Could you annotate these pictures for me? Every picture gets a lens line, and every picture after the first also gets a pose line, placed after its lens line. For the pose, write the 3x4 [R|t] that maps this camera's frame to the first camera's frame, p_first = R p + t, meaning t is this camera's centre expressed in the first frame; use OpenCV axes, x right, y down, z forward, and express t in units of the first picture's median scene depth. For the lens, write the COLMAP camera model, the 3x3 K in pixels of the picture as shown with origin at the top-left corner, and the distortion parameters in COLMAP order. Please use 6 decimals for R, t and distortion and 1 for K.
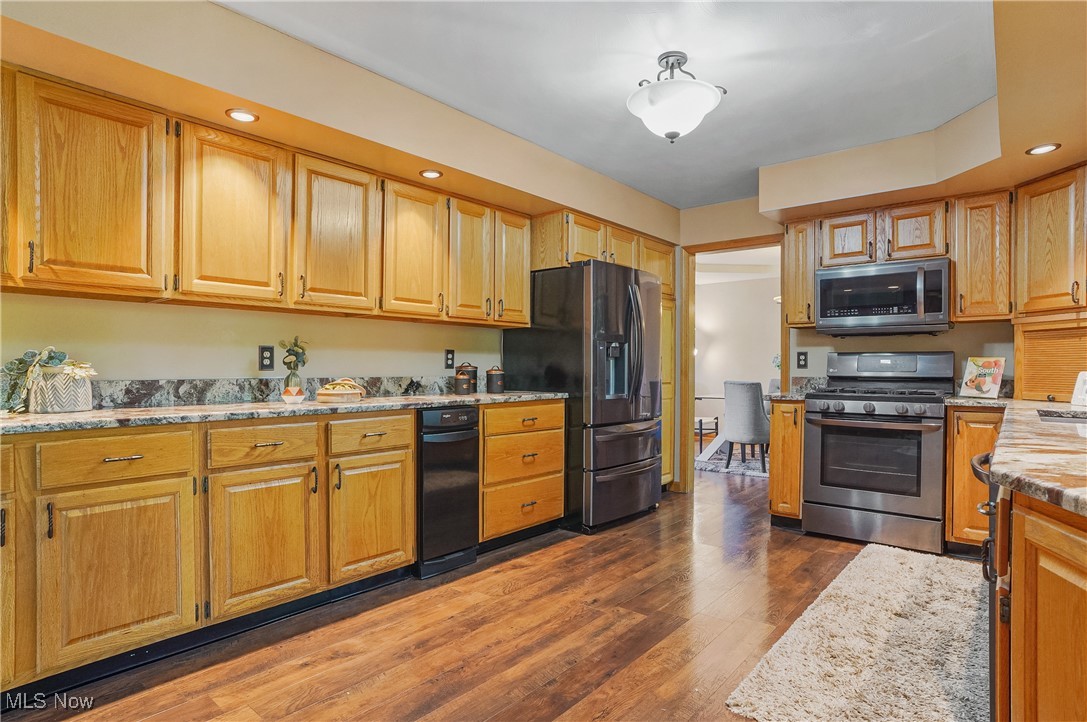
lens RADIAL K [[578.5, 0, 542.5], [0, 578.5, 366.0], [0, 0, 1]] dist [-0.001435, 0.000648]
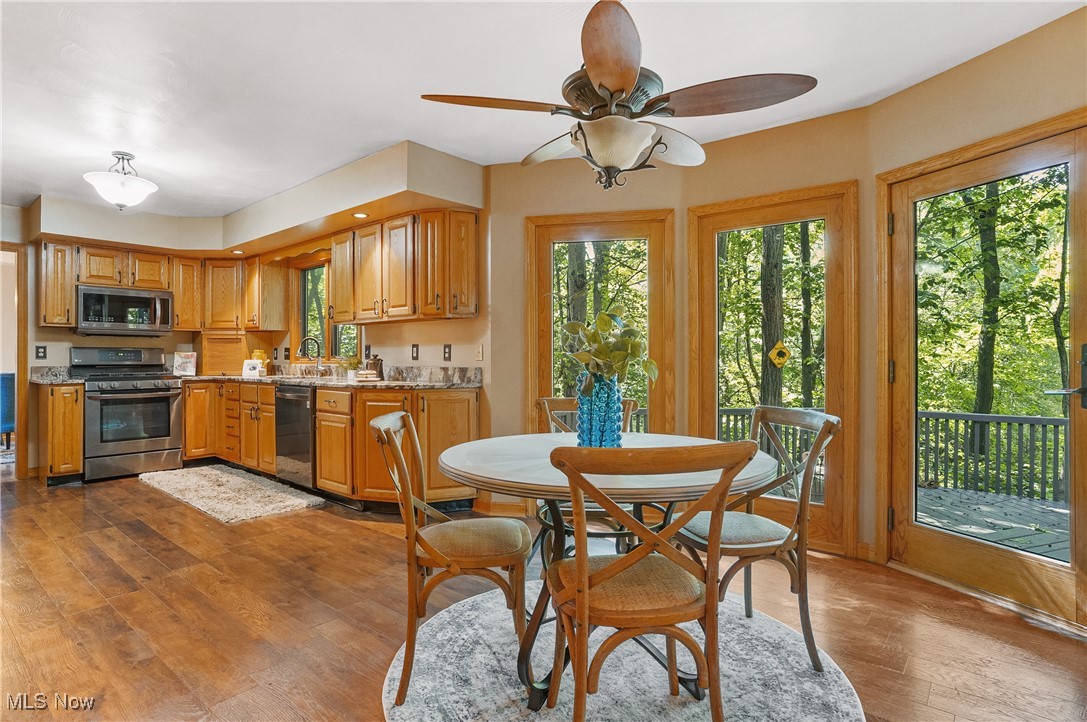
lens RADIAL K [[578.5, 0, 542.7], [0, 578.5, 357.4], [0, 0, 1]] dist [-0.001435, 0.000648]
pose [[0.012245, -0.004678, 0.999914, -0.935173], [-0.002689, 0.999985, 0.004711, -0.010249], [-0.999921, -0.002746, 0.012232, -0.085492]]
